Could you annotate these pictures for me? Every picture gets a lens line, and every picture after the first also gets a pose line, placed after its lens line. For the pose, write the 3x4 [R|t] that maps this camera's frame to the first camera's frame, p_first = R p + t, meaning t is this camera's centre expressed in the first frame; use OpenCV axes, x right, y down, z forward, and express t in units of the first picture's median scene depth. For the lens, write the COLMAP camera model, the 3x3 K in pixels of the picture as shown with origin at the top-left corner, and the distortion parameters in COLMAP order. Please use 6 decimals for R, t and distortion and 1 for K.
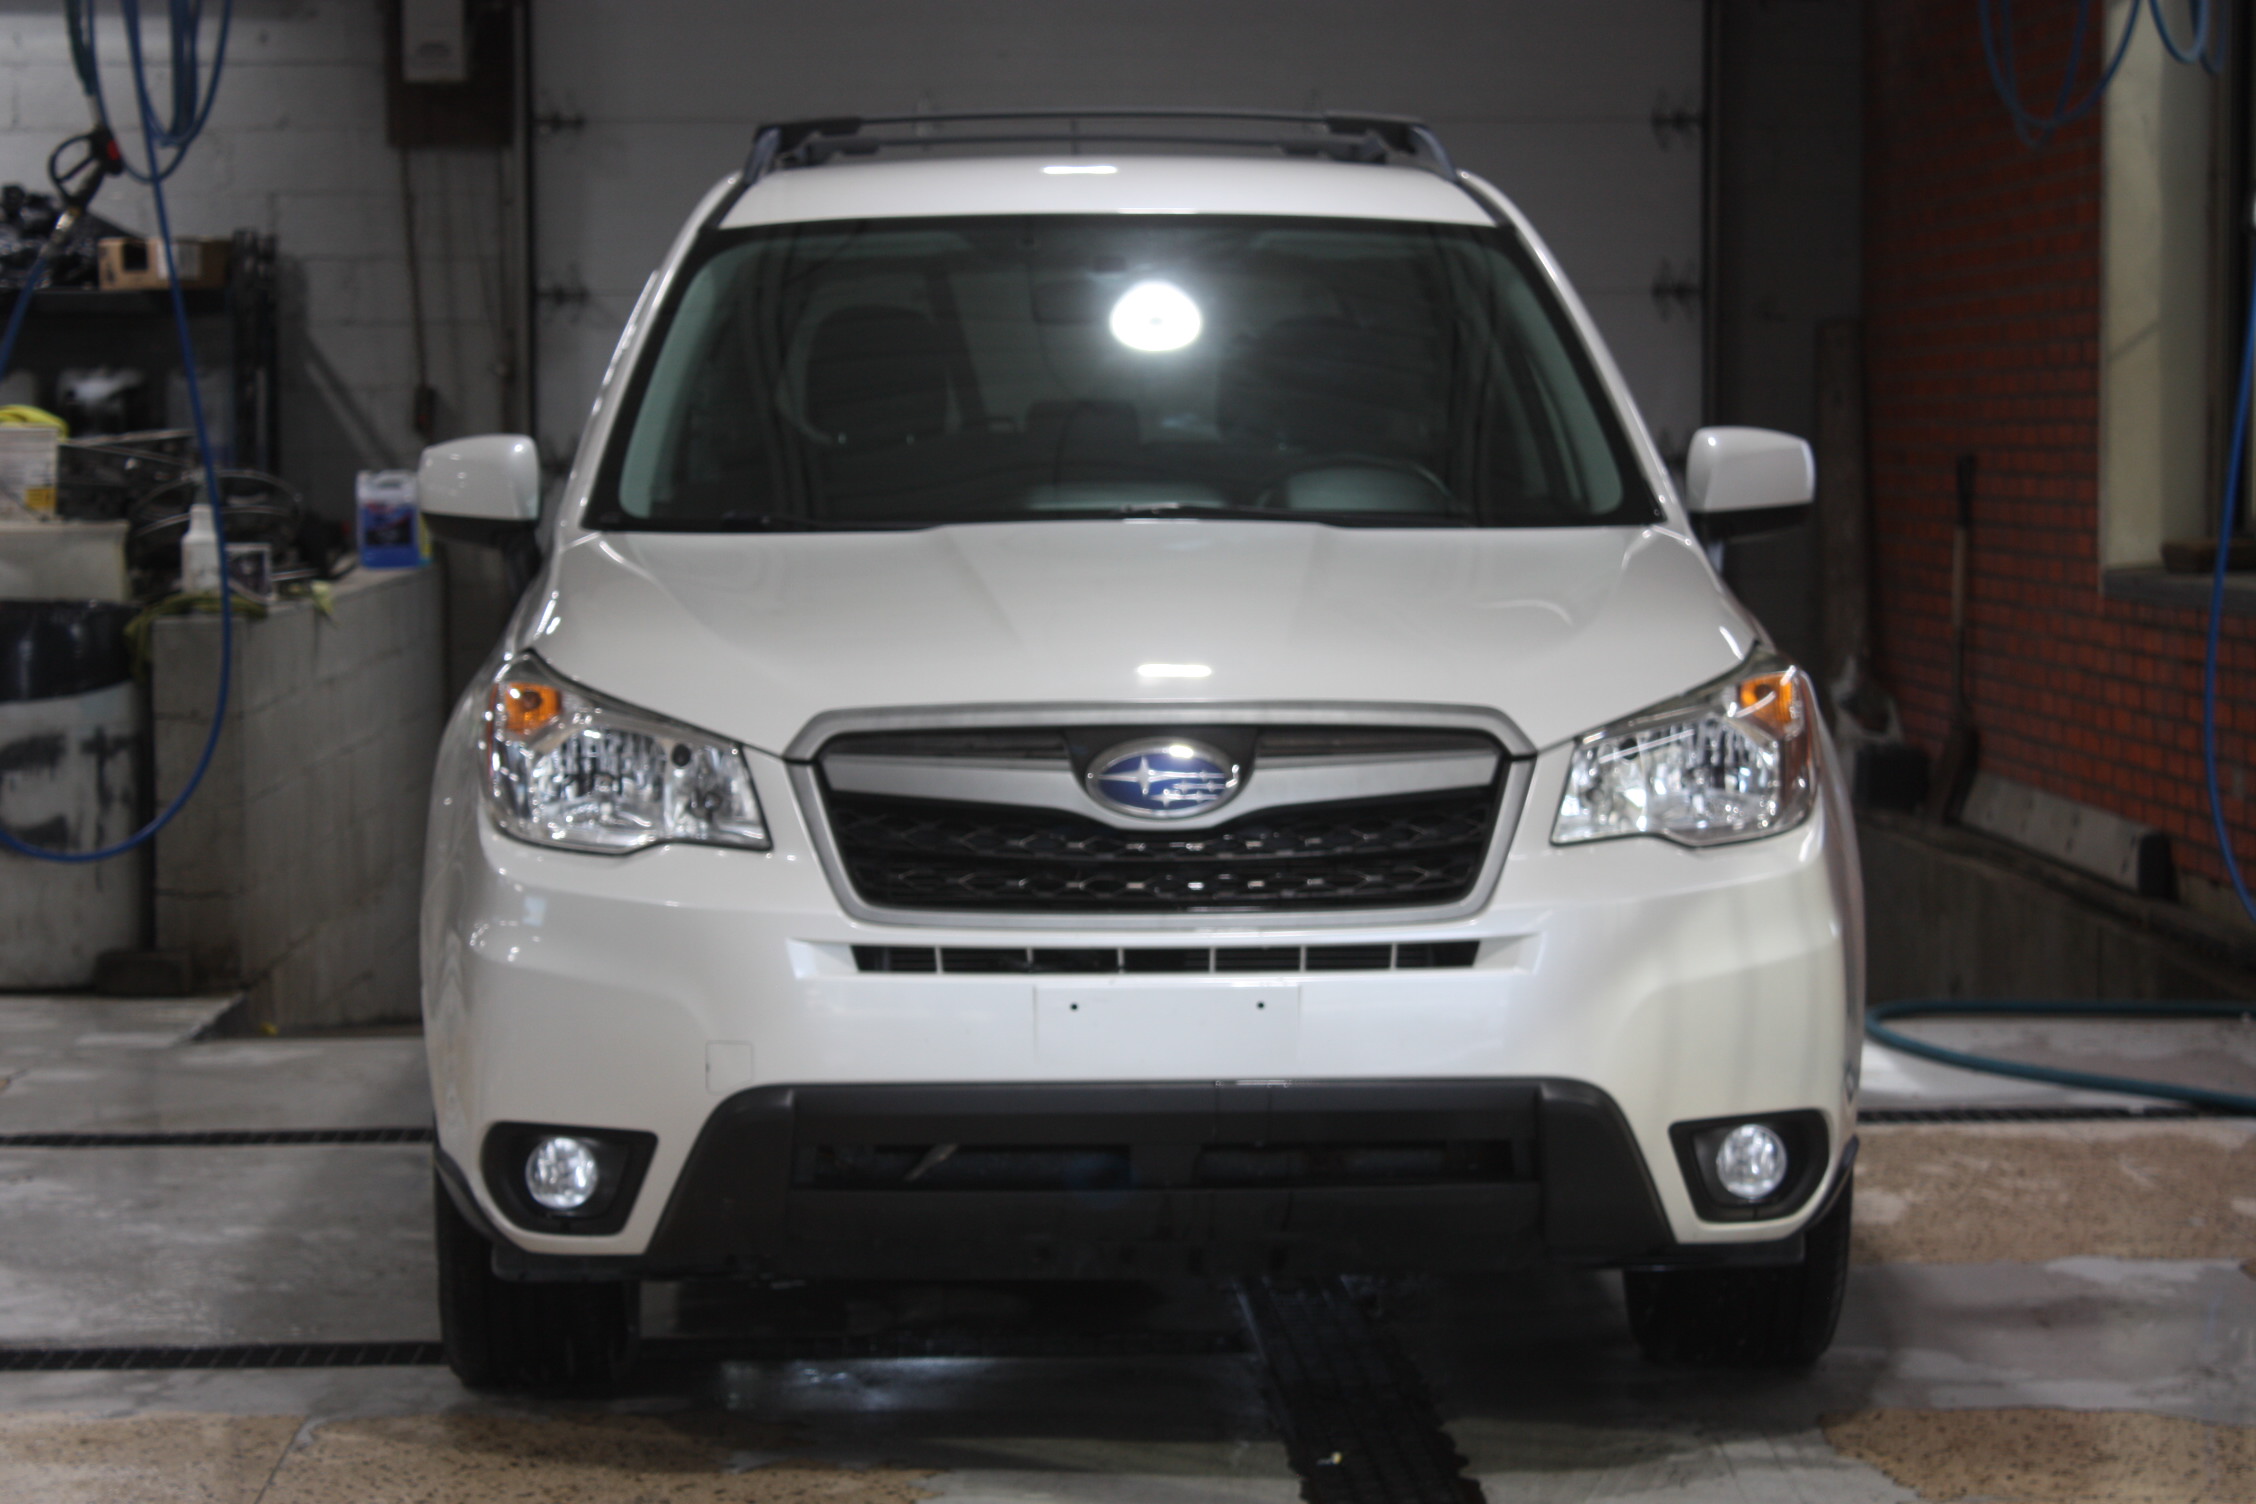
lens RADIAL K [[5500.7, 0, 1128.0], [0, 5500.7, 747.9], [0, 0, 1]] dist [0.048843, 0.000000]
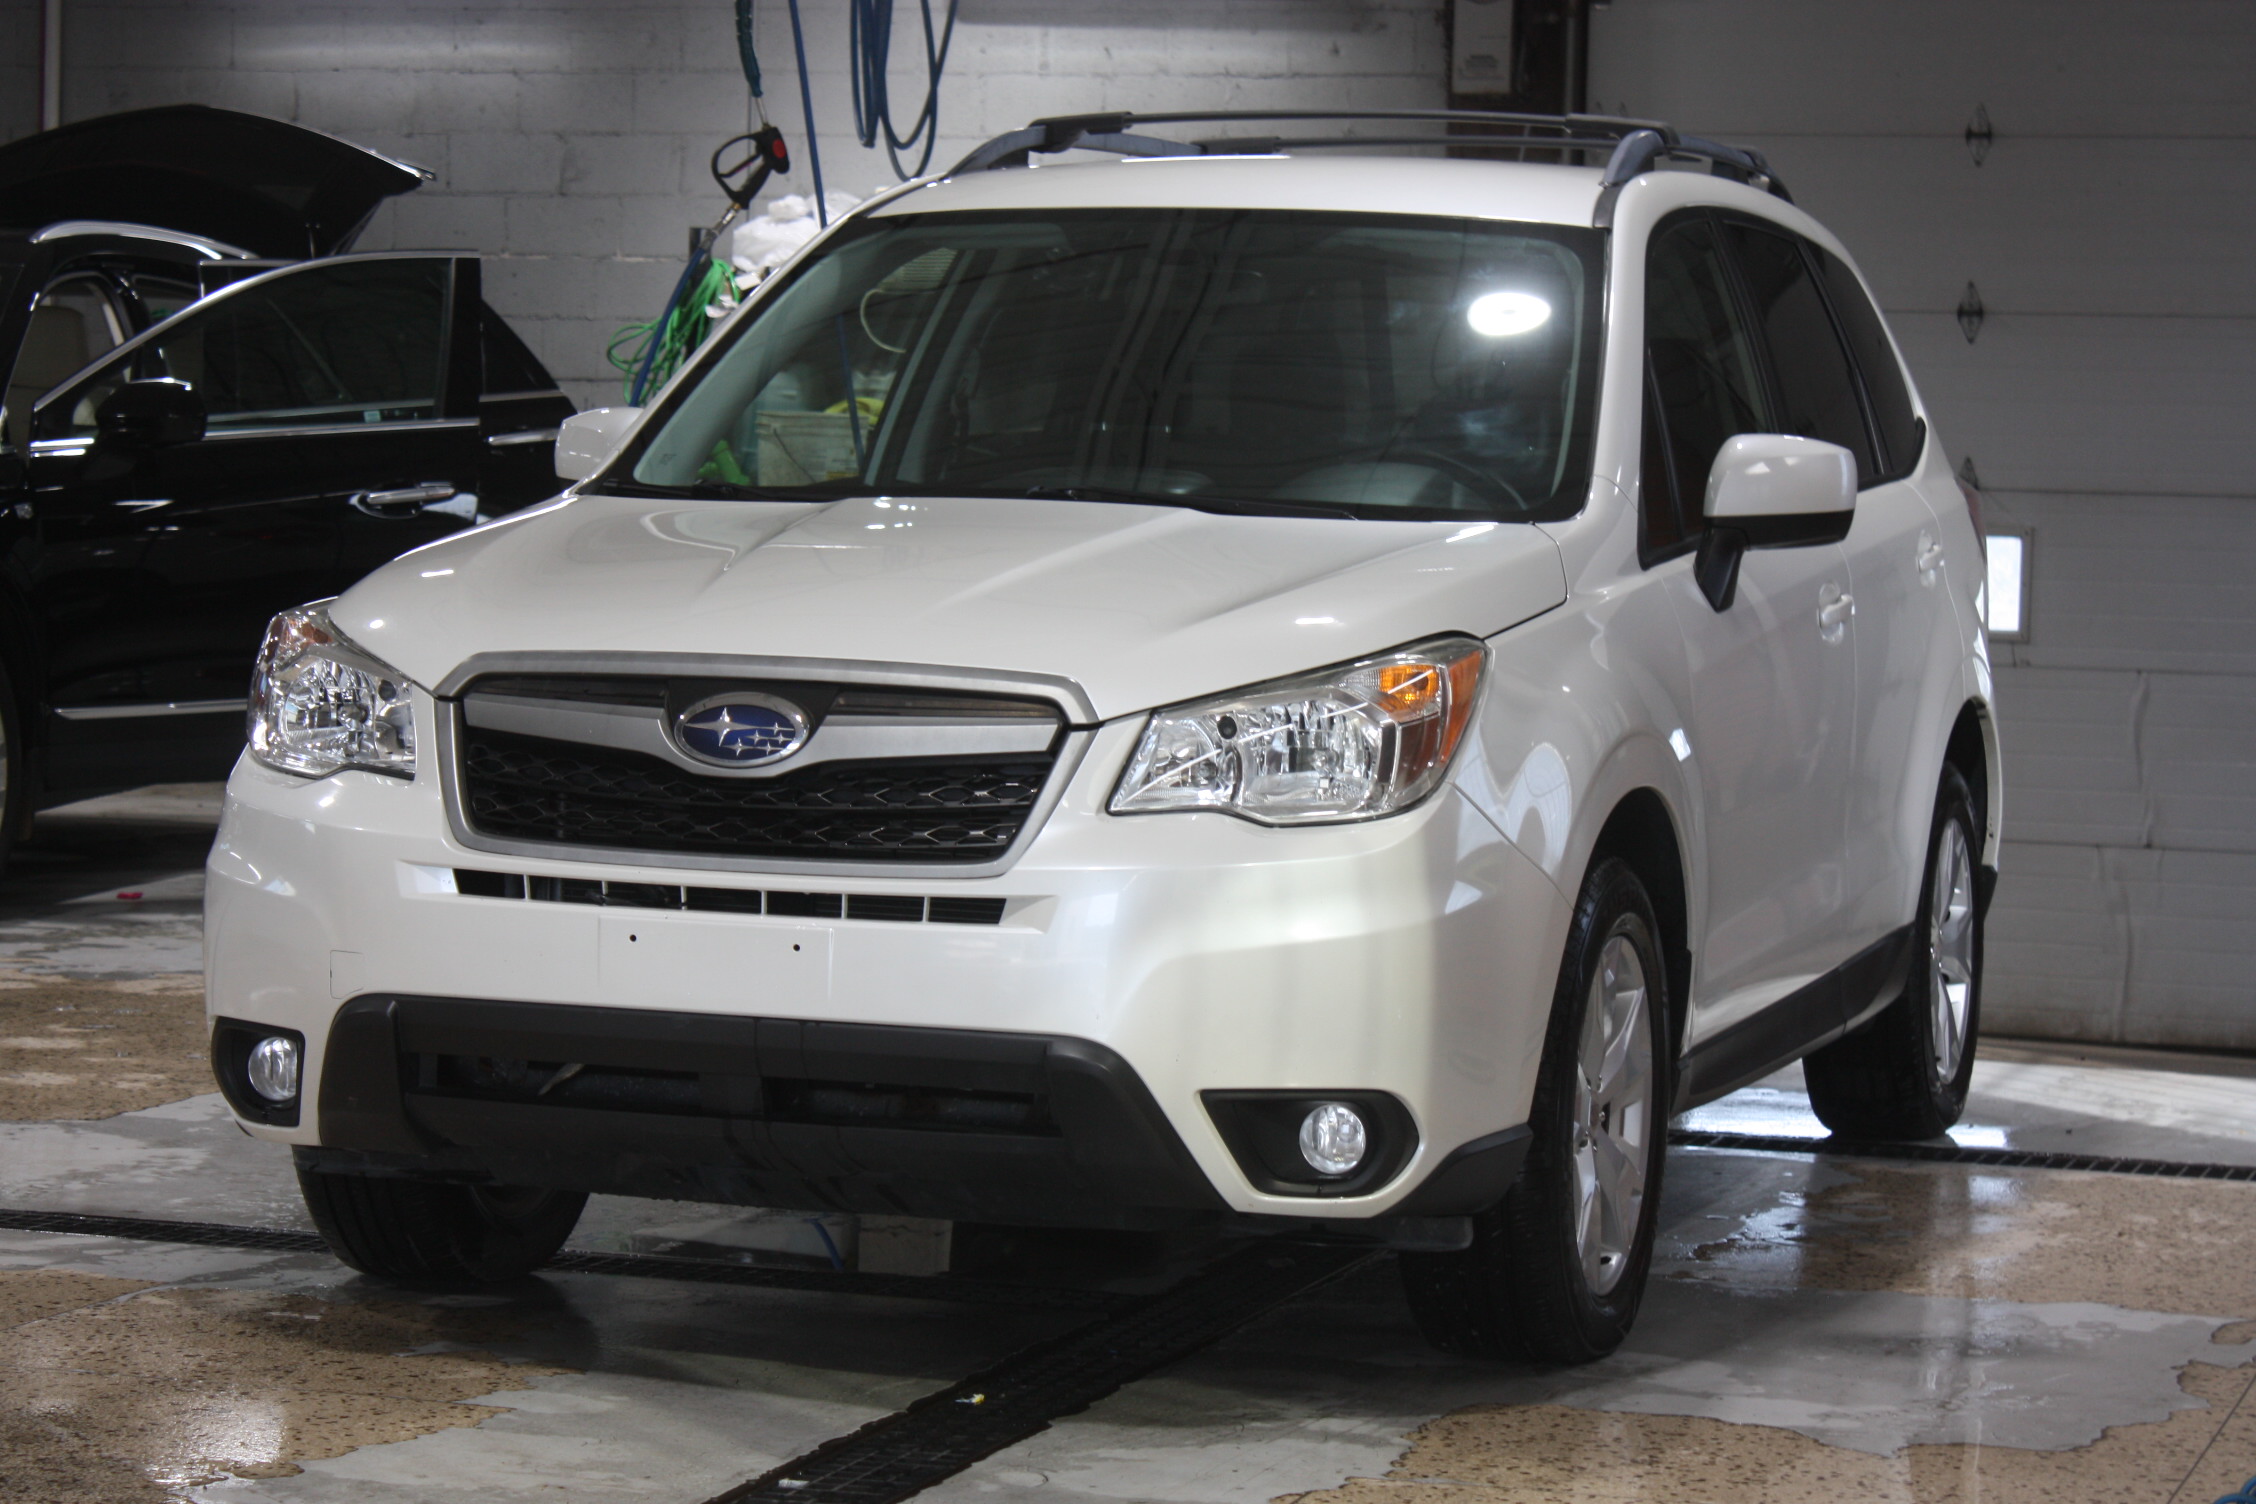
lens RADIAL K [[5705.7, 0, 1128.0], [0, 5705.7, 756.9], [0, 0, 1]] dist [0.180141, 0.000000]
pose [[0.928605, 0.048990, -0.367822, 0.475583], [-0.052105, 0.998641, 0.001465, 0.005395], [0.367393, 0.017805, 0.929895, 0.005851]]
